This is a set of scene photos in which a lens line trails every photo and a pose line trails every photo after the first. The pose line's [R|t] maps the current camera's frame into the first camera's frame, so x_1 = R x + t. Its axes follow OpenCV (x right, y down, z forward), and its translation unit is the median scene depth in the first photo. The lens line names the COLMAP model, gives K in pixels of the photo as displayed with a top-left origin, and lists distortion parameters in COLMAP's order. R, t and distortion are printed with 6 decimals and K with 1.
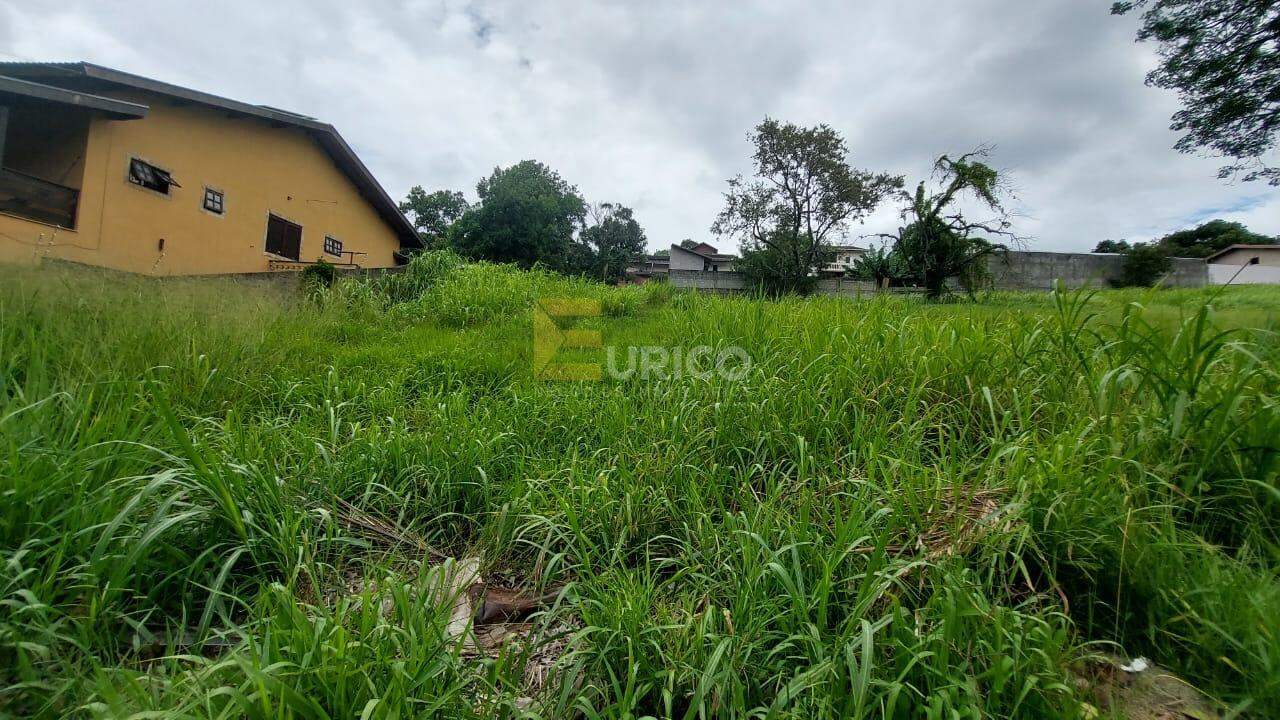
lens RADIAL K [[516.4, 0, 638.5], [0, 516.4, 358.5], [0, 0, 1]] dist [-0.020299, 0.000275]
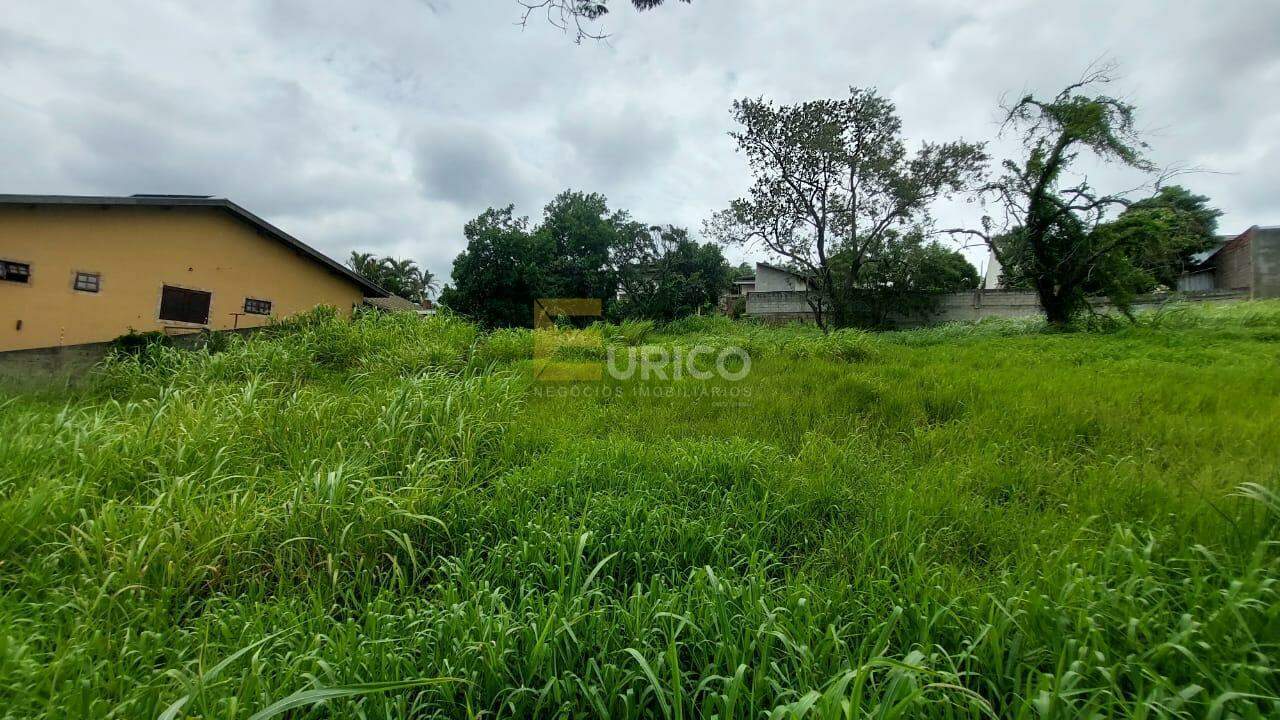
lens RADIAL K [[516.4, 0, 634.9], [0, 516.4, 350.0], [0, 0, 1]] dist [-0.020299, 0.000275]
pose [[0.909257, -0.016498, -0.415909, 0.353202], [-0.005775, 0.998618, -0.052236, -0.045754], [0.416196, 0.049898, 0.907905, 0.216527]]
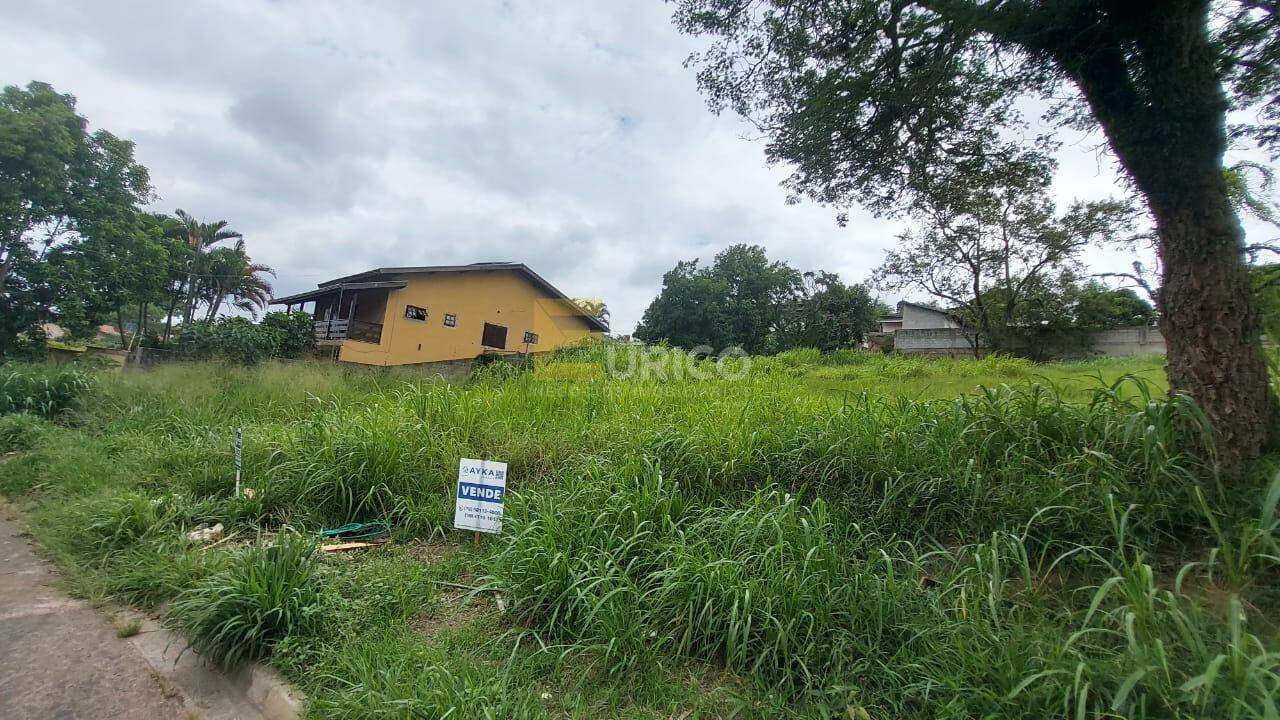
lens RADIAL K [[516.4, 0, 630.5], [0, 516.4, 355.4], [0, 0, 1]] dist [-0.020299, 0.000275]
pose [[0.792511, -0.034085, -0.608905, 0.351057], [-0.043549, 0.992725, -0.112250, -0.003764], [0.608301, 0.115476, 0.785261, -0.014312]]
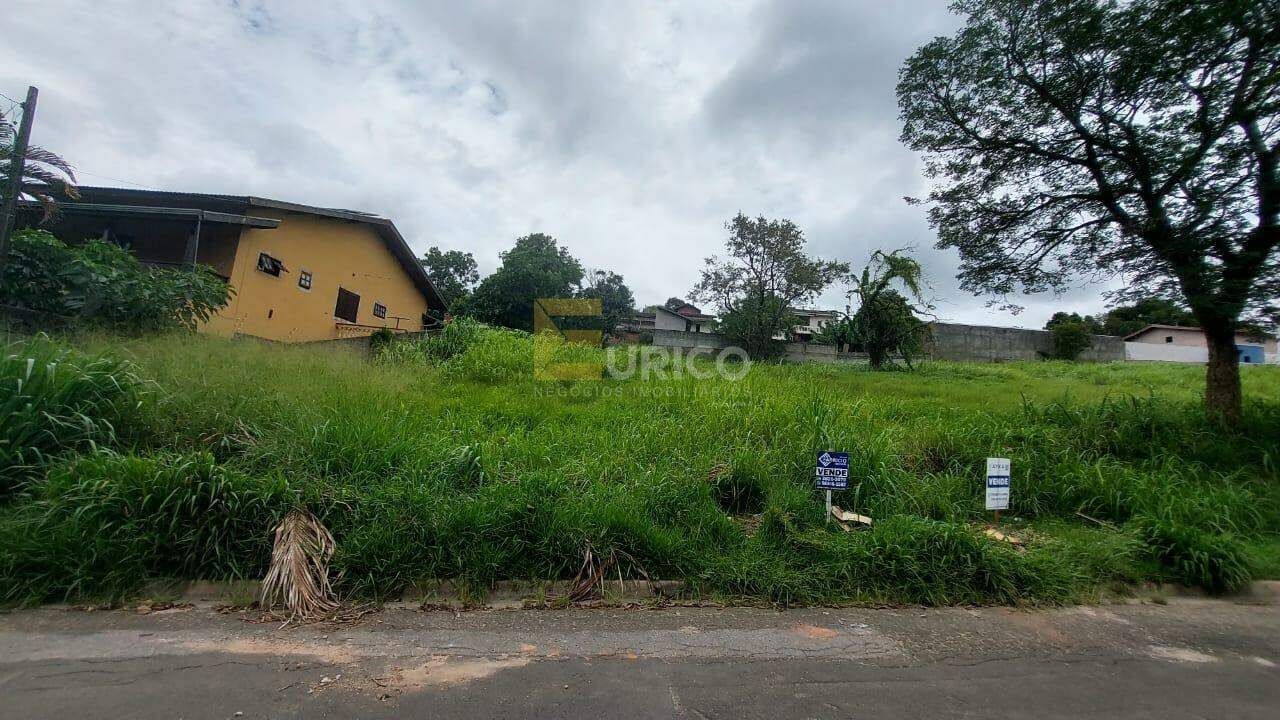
lens RADIAL K [[516.4, 0, 639.0], [0, 516.4, 351.3], [0, 0, 1]] dist [-0.020299, 0.000275]
pose [[0.999122, 0.036485, 0.020584, 0.007685], [-0.034050, 0.993536, -0.108294, -0.003996], [-0.024403, 0.107498, 0.993906, -0.150903]]
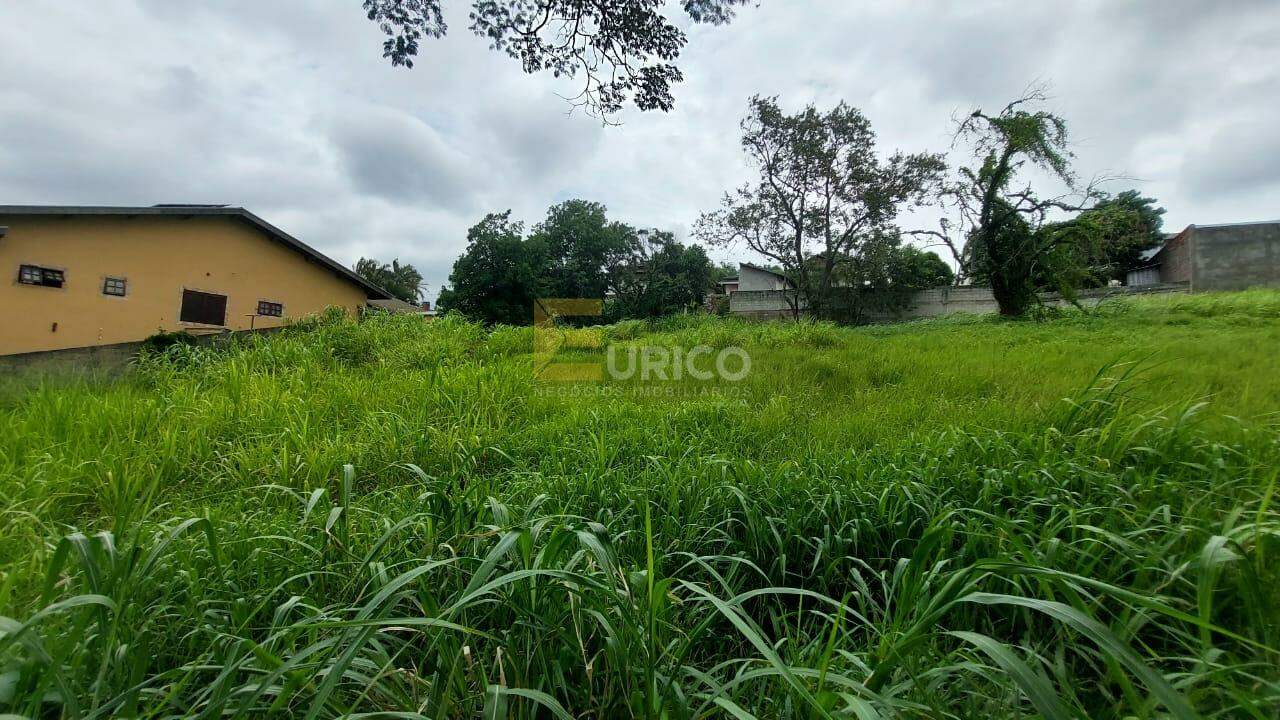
lens RADIAL K [[516.4, 0, 635.6], [0, 516.4, 349.3], [0, 0, 1]] dist [-0.020299, 0.000275]
pose [[0.919258, -0.031693, -0.392377, 0.369543], [0.009664, 0.998270, -0.057991, -0.032599], [0.393536, 0.049516, 0.917975, 0.167297]]
